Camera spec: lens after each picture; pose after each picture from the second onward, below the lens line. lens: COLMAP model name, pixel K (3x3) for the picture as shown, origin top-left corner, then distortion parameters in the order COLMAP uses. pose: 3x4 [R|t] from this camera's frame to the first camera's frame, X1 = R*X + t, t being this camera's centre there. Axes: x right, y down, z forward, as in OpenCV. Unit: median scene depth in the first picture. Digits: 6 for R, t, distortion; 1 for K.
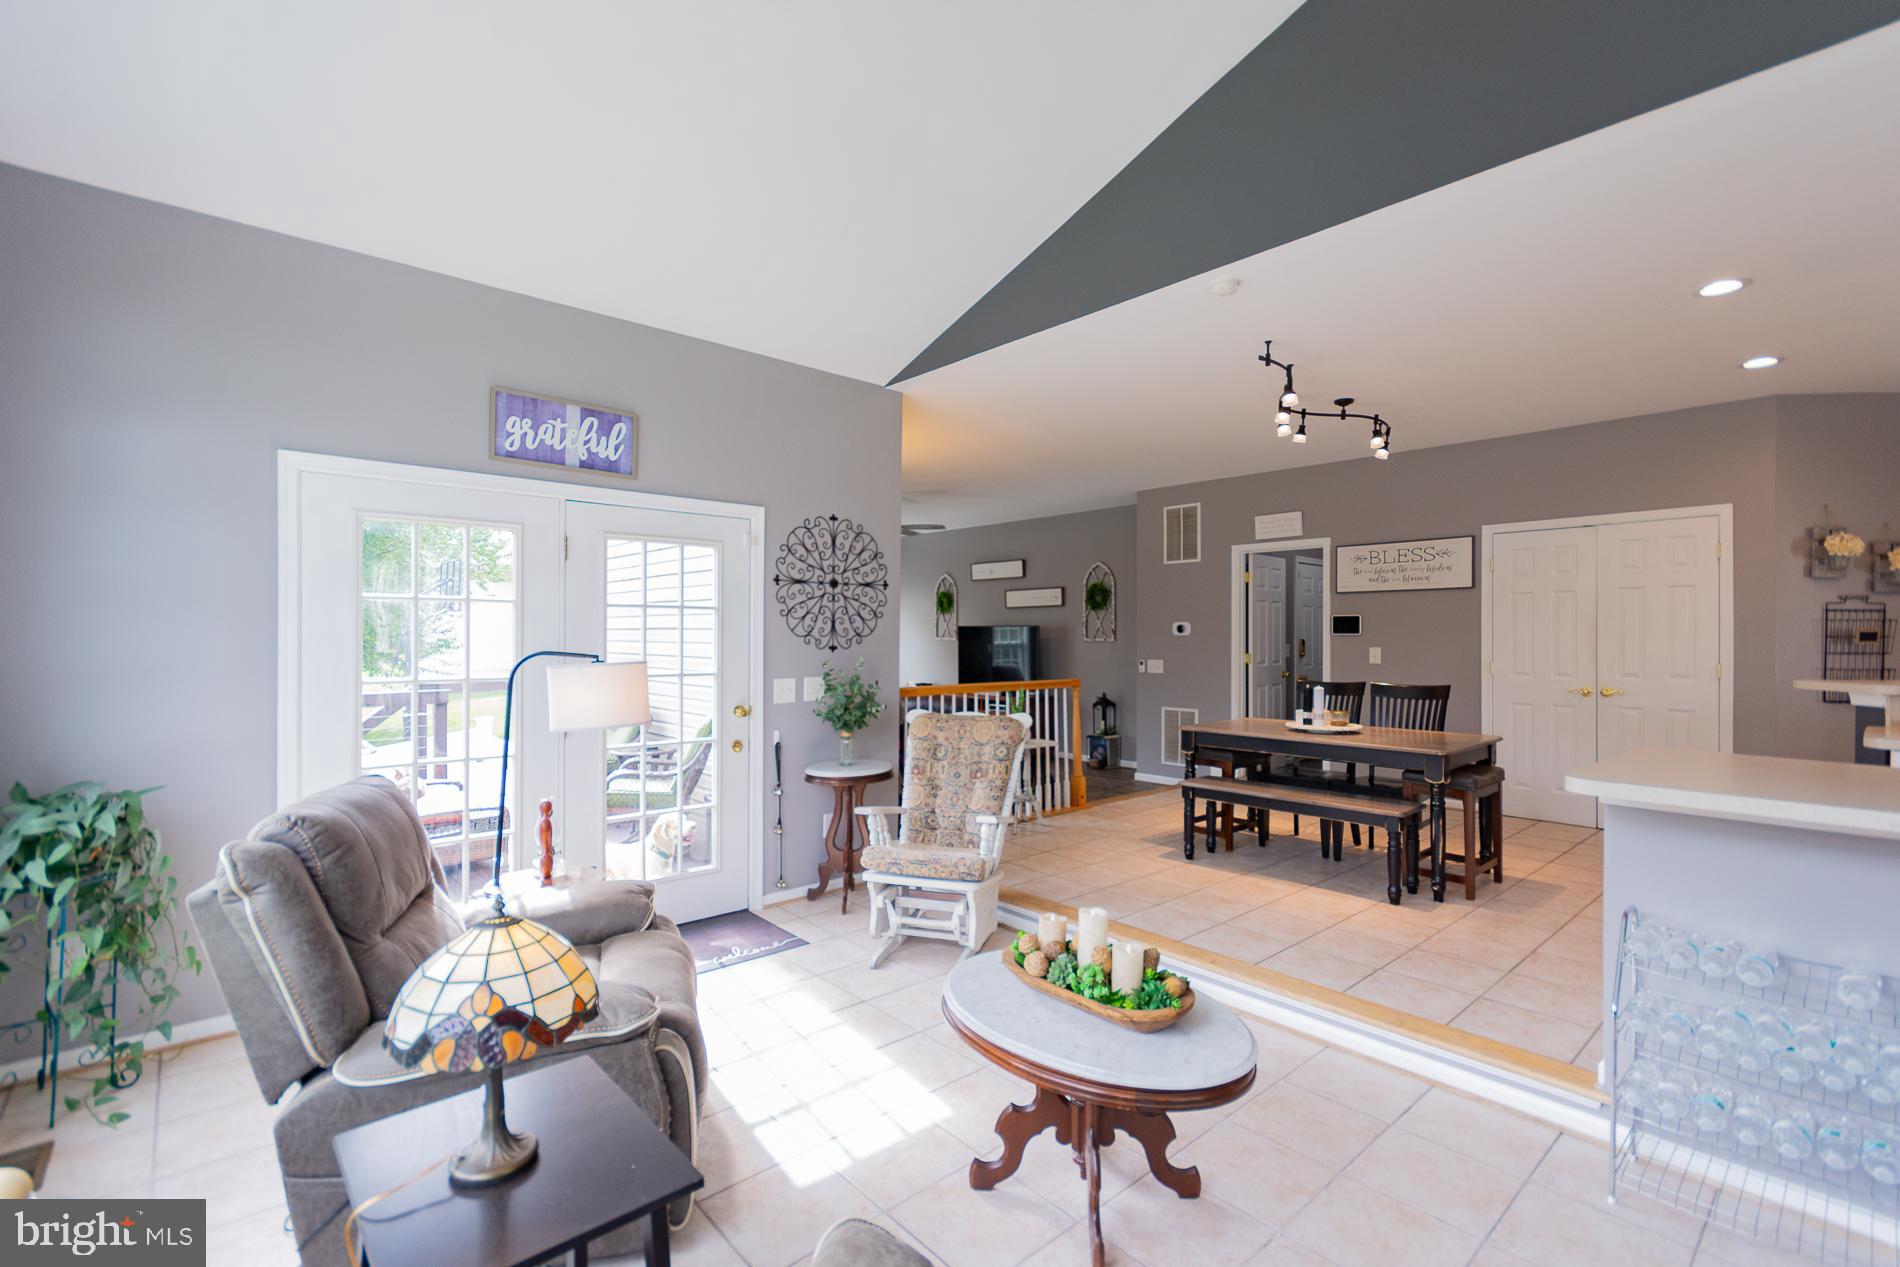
lens RADIAL K [[848.9, 0, 957.4], [0, 848.9, 636.7], [0, 0, 1]] dist [0.014860, 0.000007]
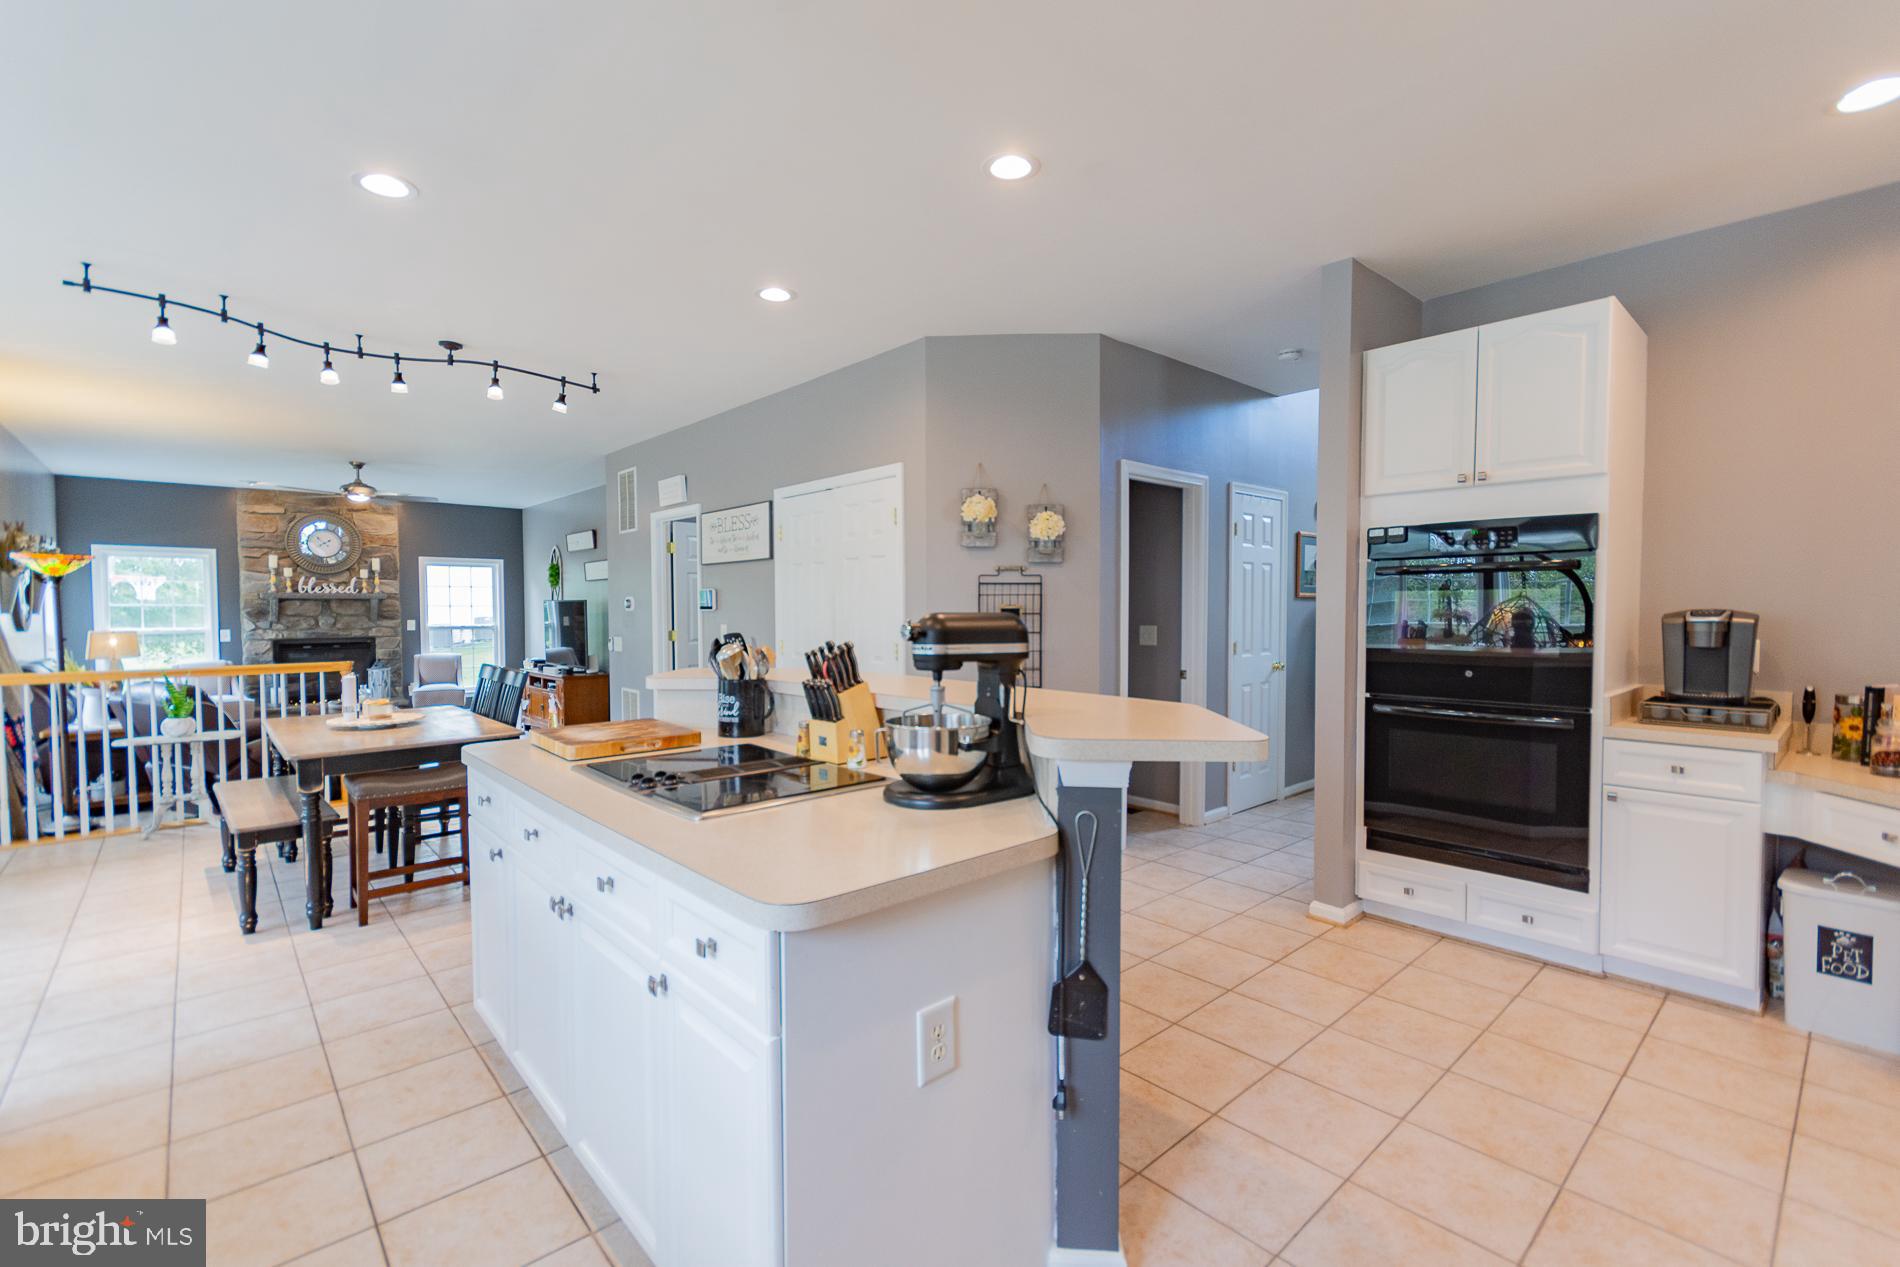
lens RADIAL K [[831.8, 0, 949.9], [0, 831.8, 636.2], [0, 0, 1]] dist [0.022180, -0.008945]
pose [[0.999965, -0.005117, -0.006676, 0.973743], [0.005351, 0.999356, 0.035483, -0.007058], [0.006490, -0.035517, 0.999348, 0.139943]]
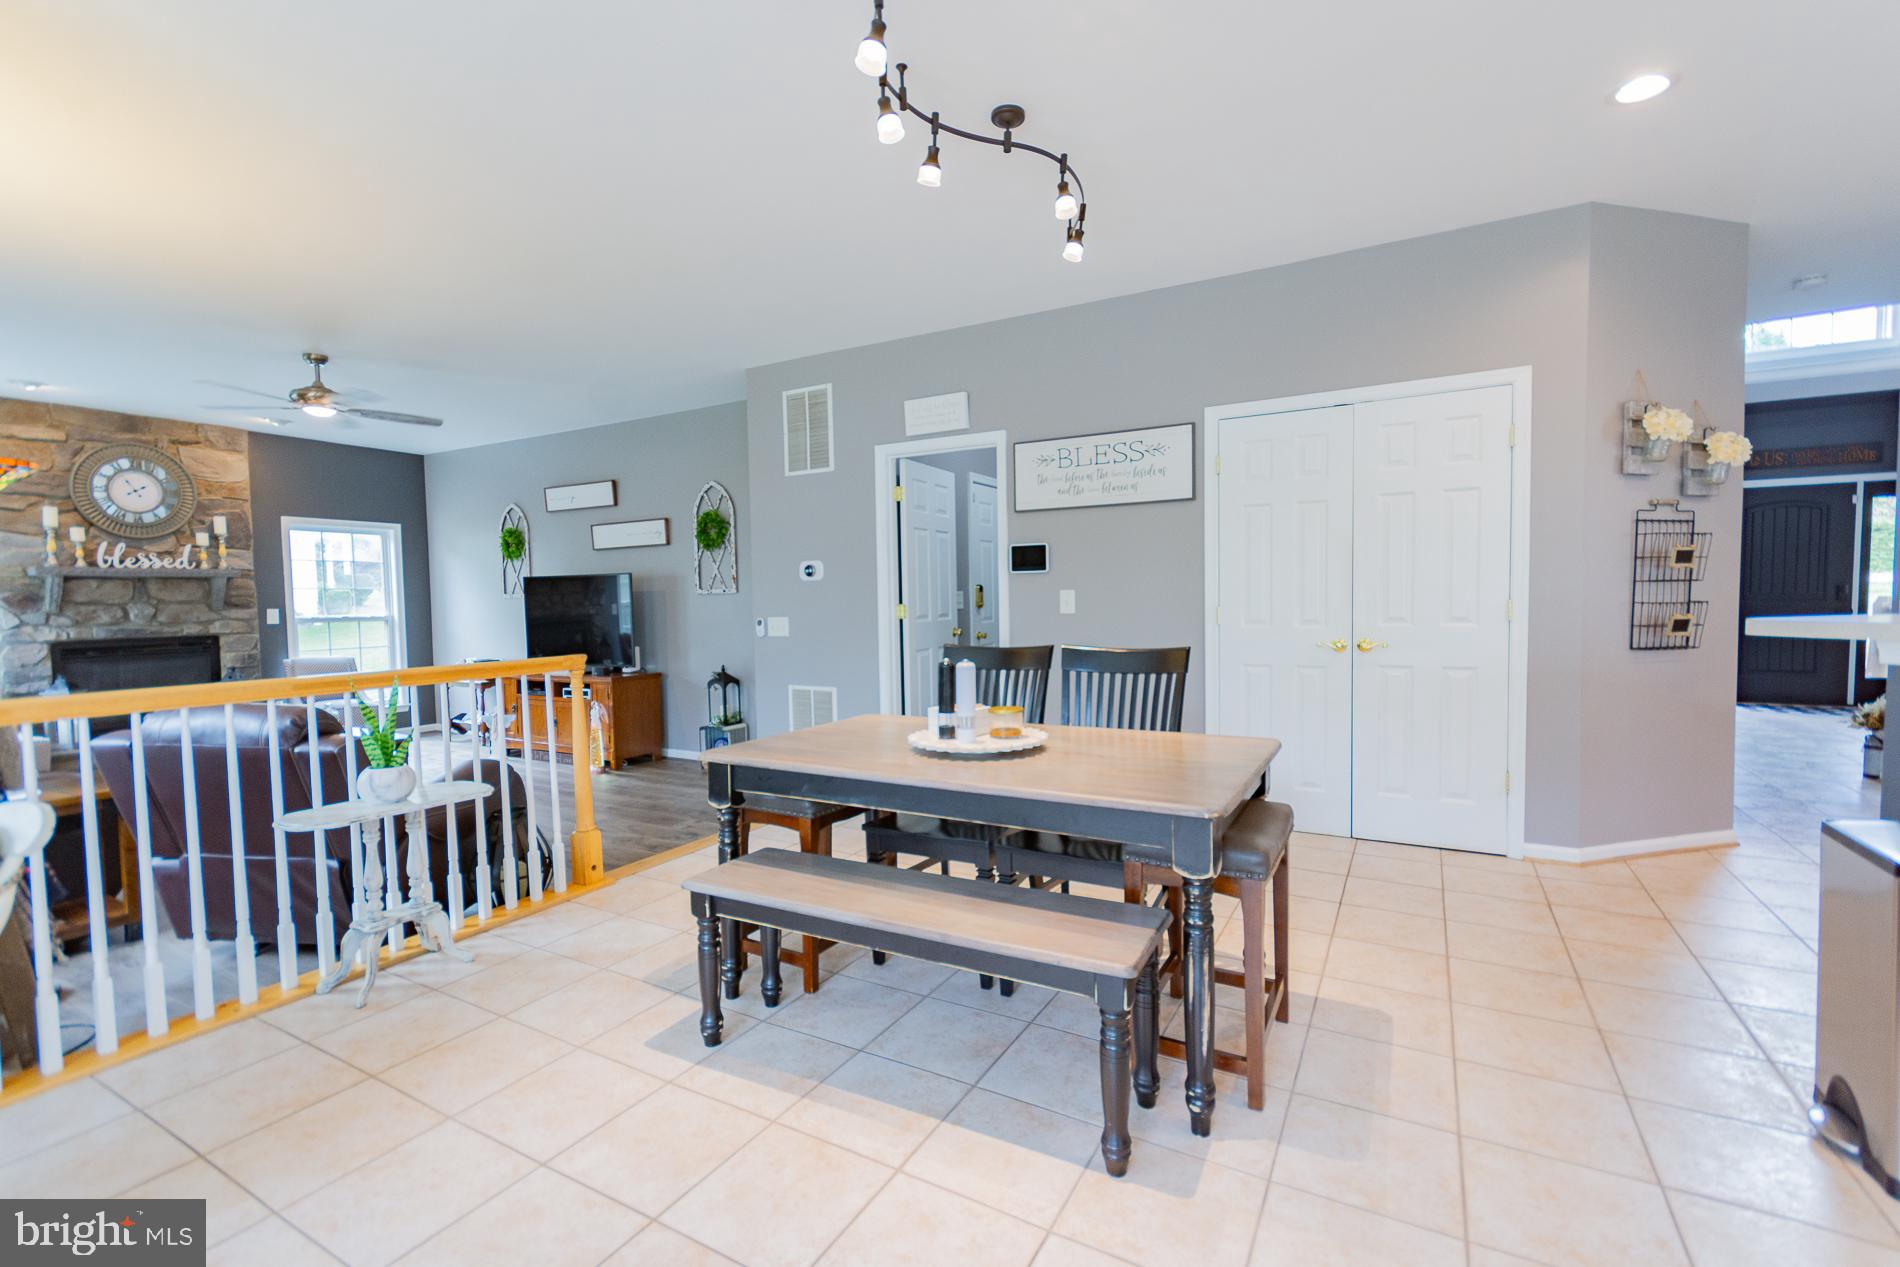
lens RADIAL K [[832.9, 0, 952.1], [0, 832.9, 636.9], [0, 0, 1]] dist [0.003261, 0.000003]
pose [[0.948812, -0.035005, 0.313896, 0.249595], [0.019882, 0.998488, 0.051251, 0.018305], [-0.315215, -0.042386, 0.948073, 0.512374]]
